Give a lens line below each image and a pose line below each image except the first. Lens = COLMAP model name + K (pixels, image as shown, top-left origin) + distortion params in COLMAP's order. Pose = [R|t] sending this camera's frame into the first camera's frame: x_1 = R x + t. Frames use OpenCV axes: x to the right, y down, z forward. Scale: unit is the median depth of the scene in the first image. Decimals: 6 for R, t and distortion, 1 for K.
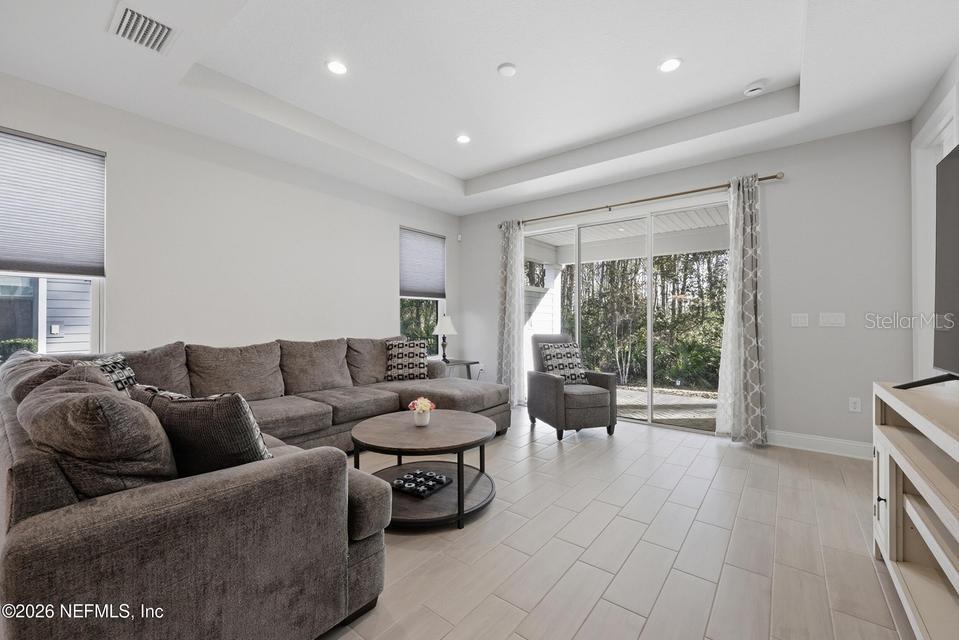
lens RADIAL K [[388.7, 0, 479.6], [0, 388.7, 319.8], [0, 0, 1]] dist [0.003451, 0.000371]
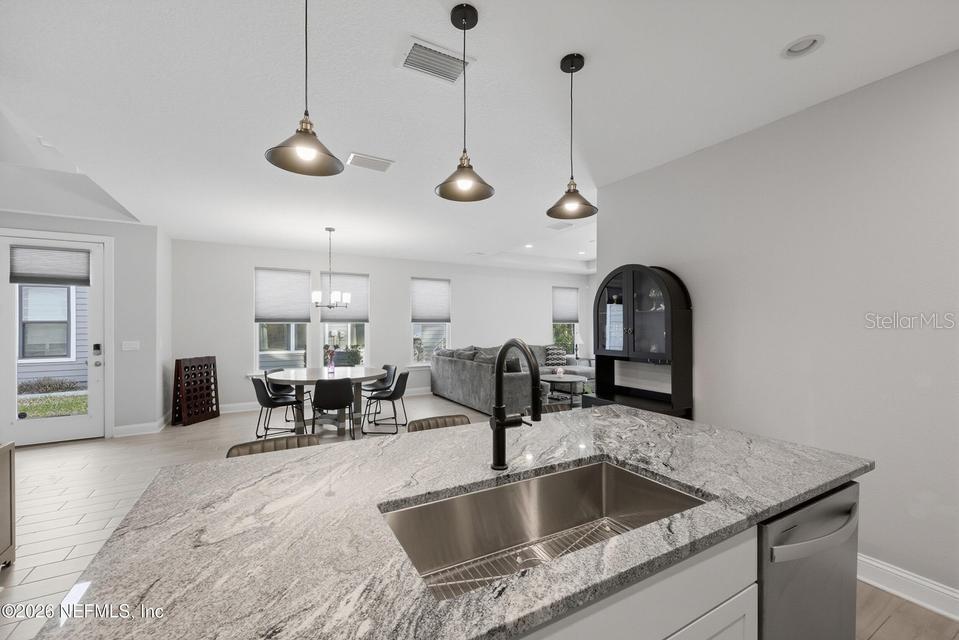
lens RADIAL K [[388.7, 0, 480.4], [0, 388.7, 334.7], [0, 0, 1]] dist [0.003451, 0.000371]
pose [[0.924317, -0.006295, -0.381574, 0.219698], [0.009177, 0.999941, 0.005735, -0.022988], [0.381516, -0.008802, 0.924320, -1.010459]]
